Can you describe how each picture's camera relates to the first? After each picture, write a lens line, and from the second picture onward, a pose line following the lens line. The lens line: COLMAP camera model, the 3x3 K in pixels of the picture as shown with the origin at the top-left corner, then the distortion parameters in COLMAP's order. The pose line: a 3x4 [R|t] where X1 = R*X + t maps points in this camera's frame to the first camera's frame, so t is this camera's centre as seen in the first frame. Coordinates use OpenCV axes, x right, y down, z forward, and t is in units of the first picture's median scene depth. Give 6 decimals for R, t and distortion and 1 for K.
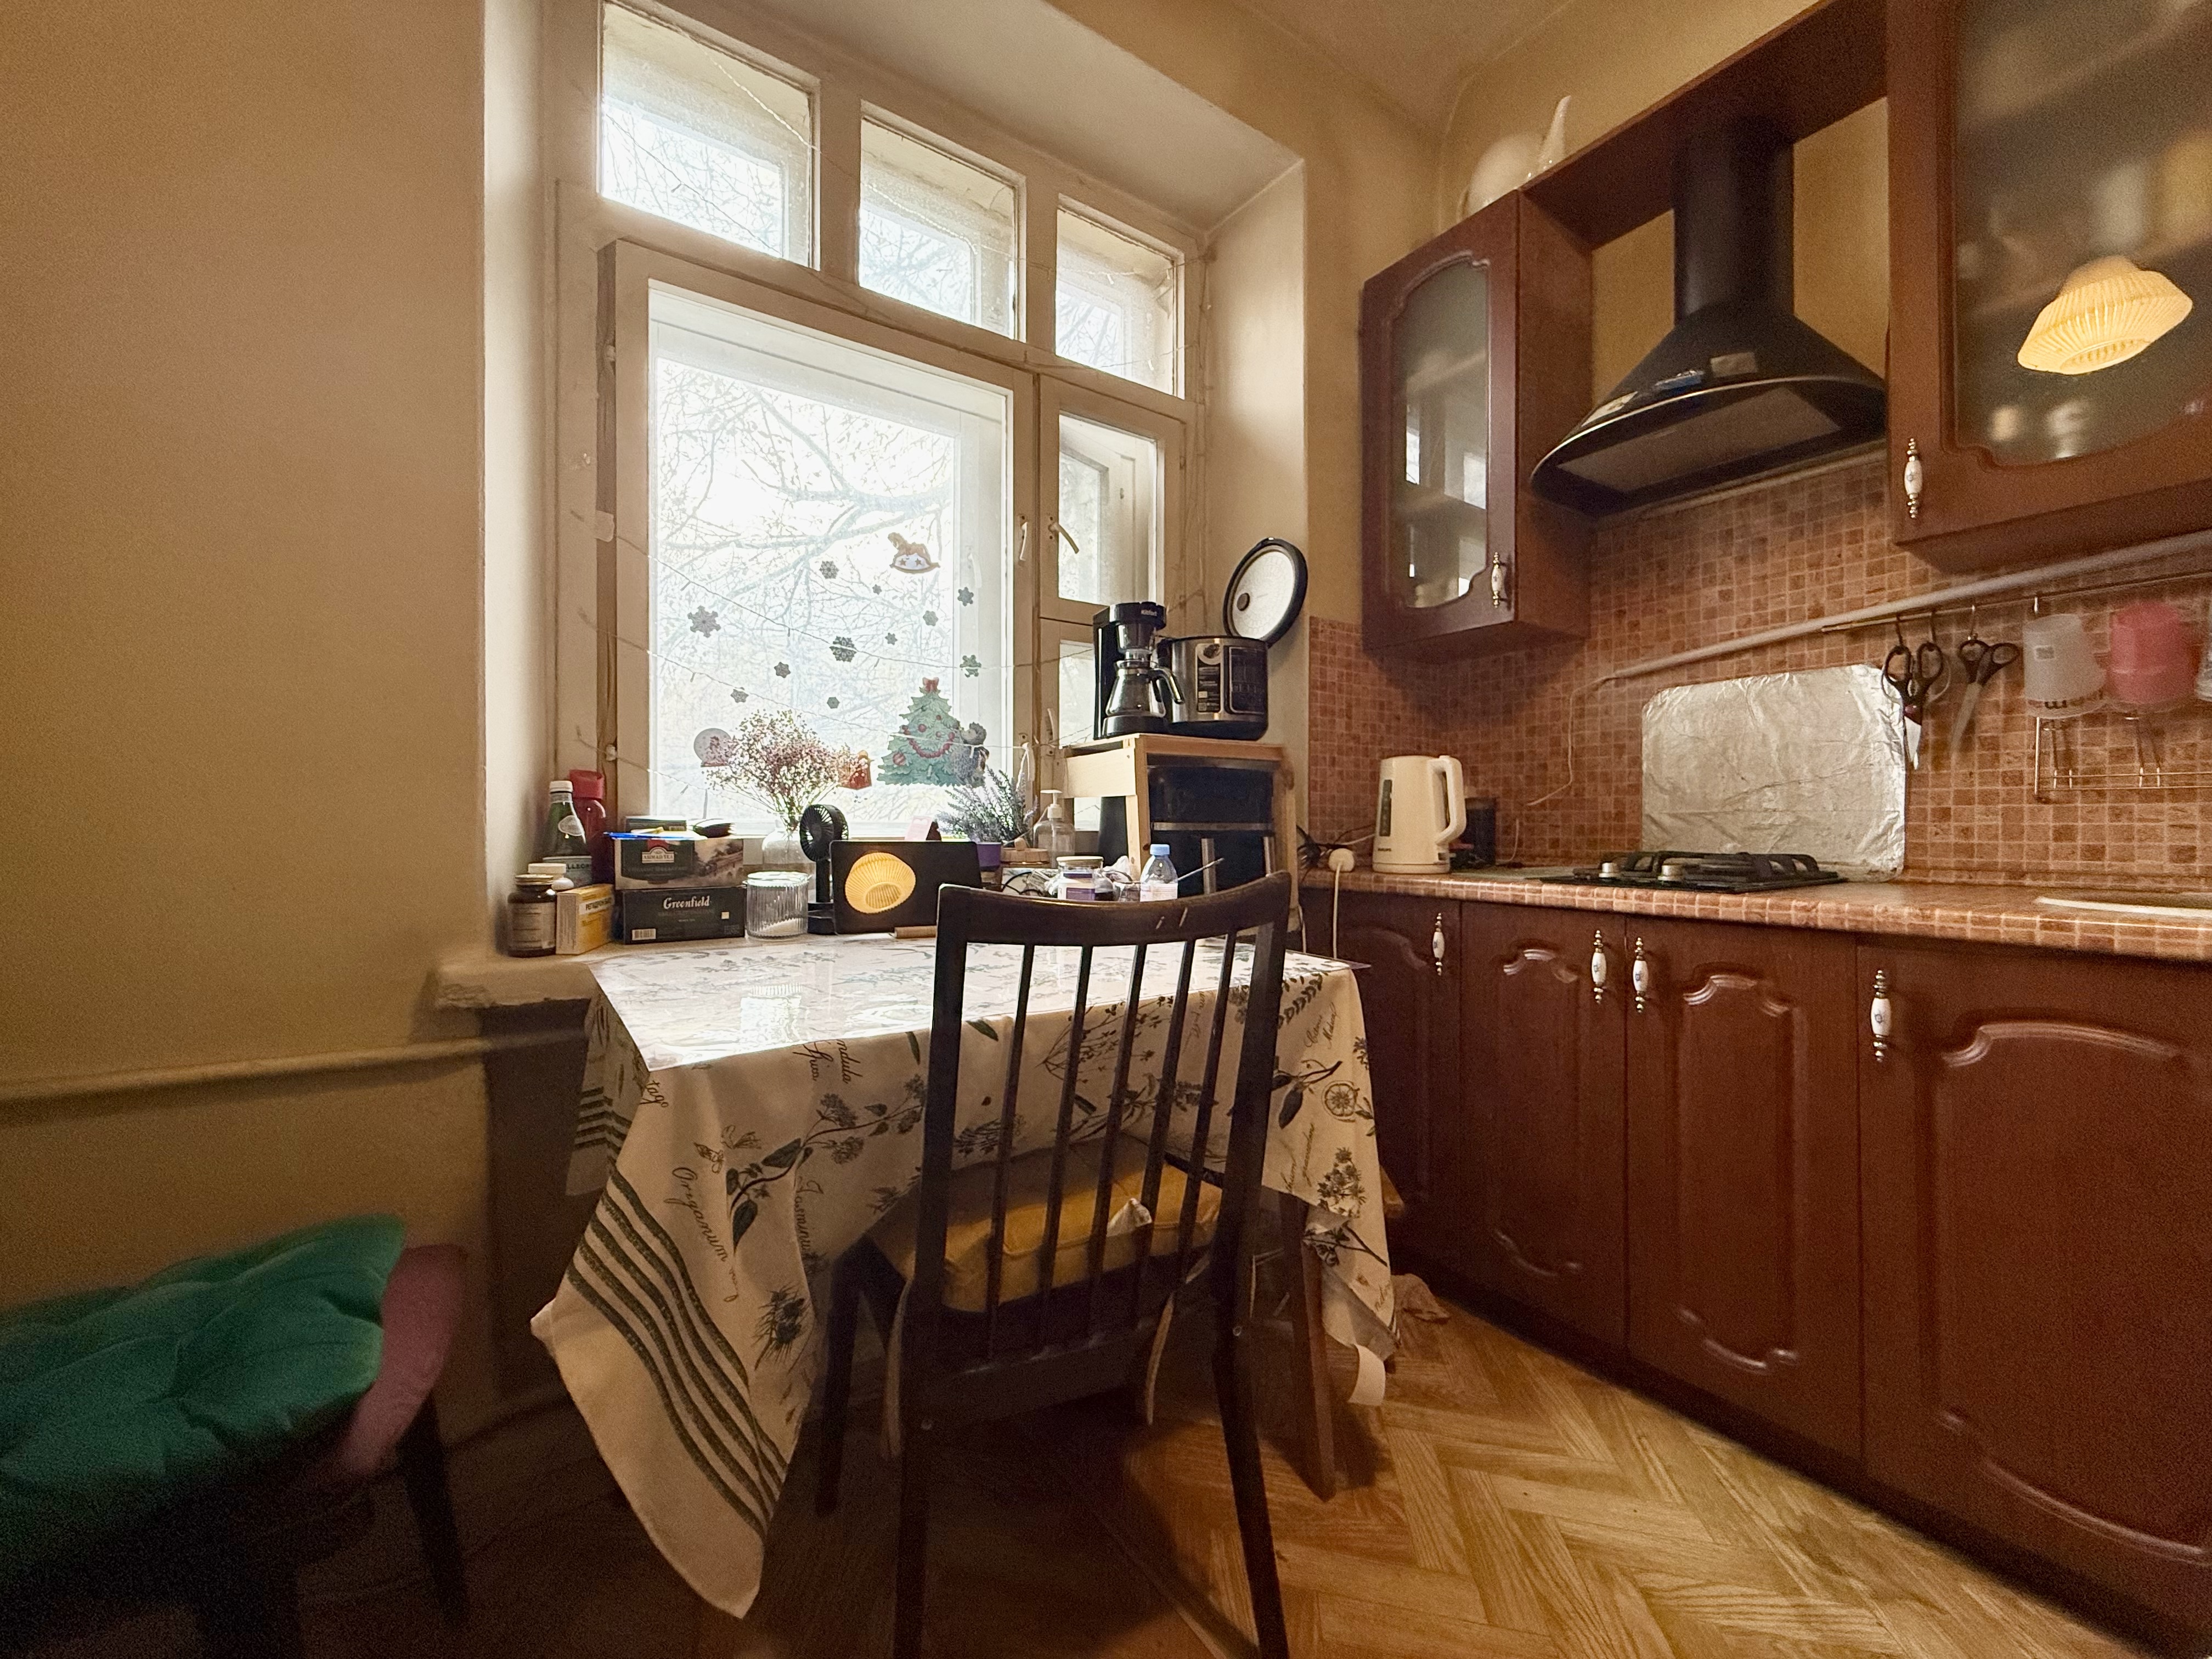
lens RADIAL K [[881.9, 0, 1102.1], [0, 881.9, 830.8], [0, 0, 1]] dist [0.001273, -0.000175]
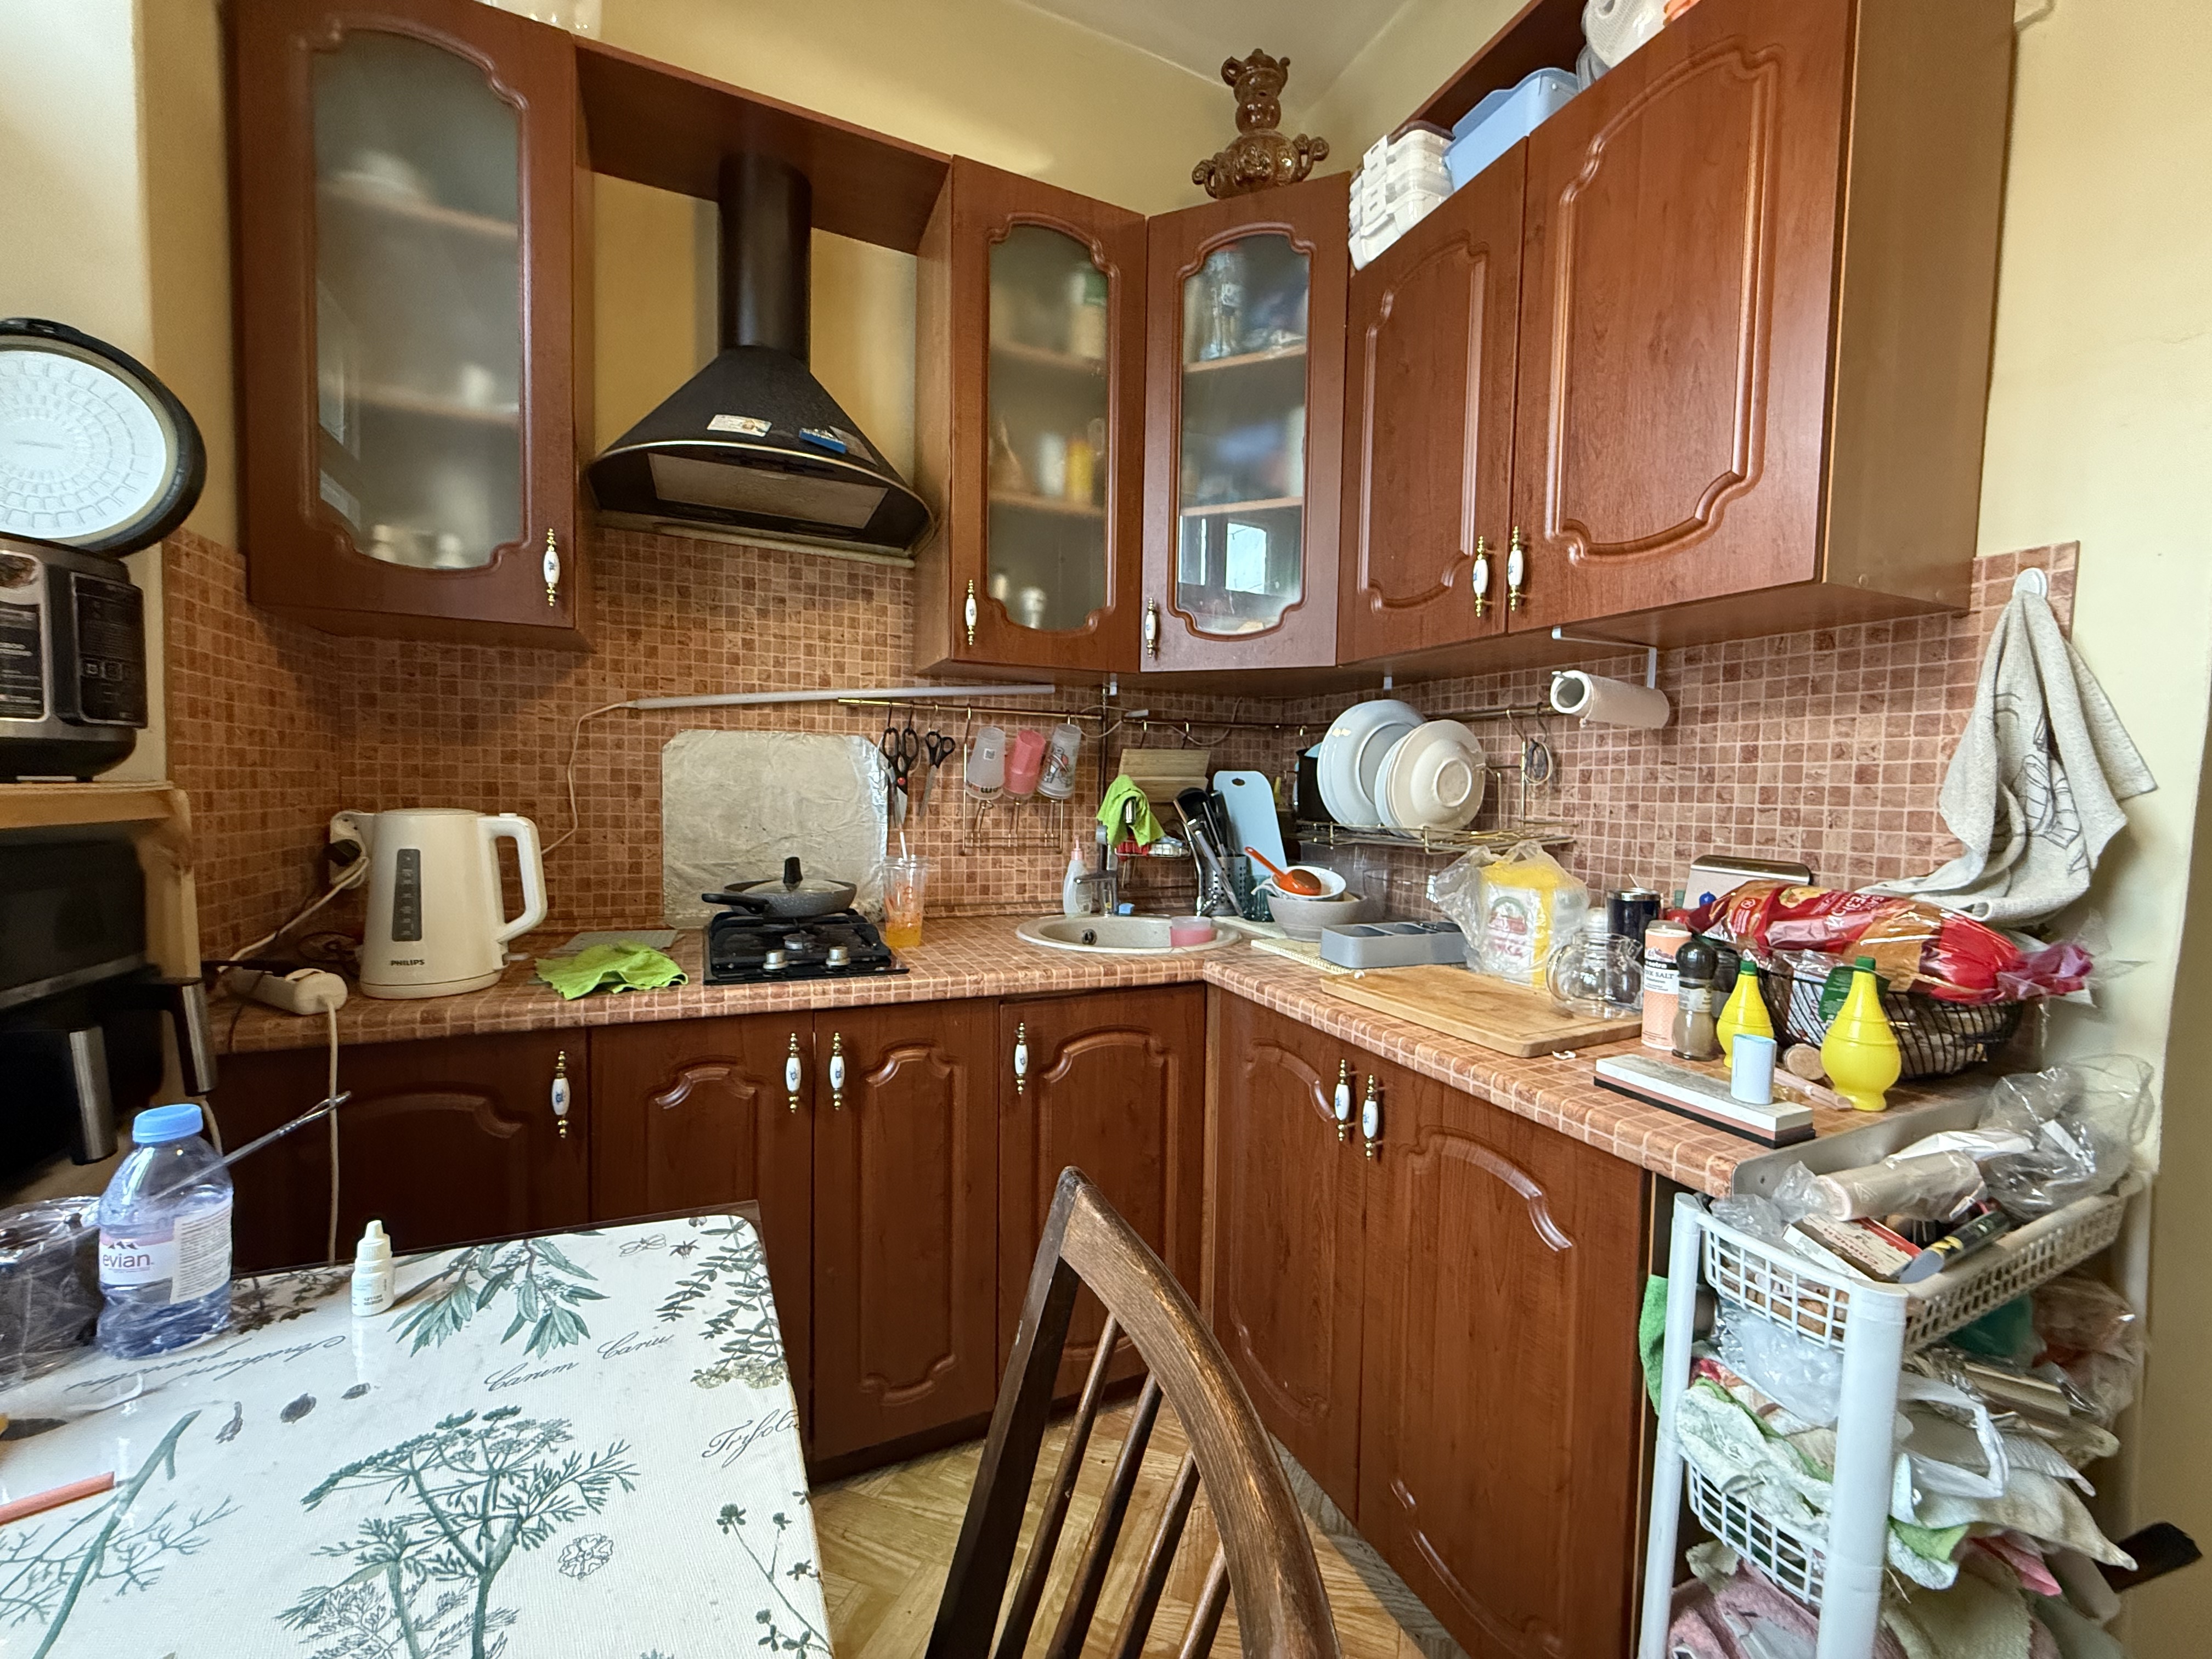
lens RADIAL K [[881.9, 0, 1107.2], [0, 881.9, 825.2], [0, 0, 1]] dist [0.001273, -0.000175]
pose [[0.176922, -0.039450, 0.983434, -0.197952], [-0.018791, 0.998879, 0.043450, -0.110831], [-0.984045, -0.026166, 0.175983, 0.409347]]
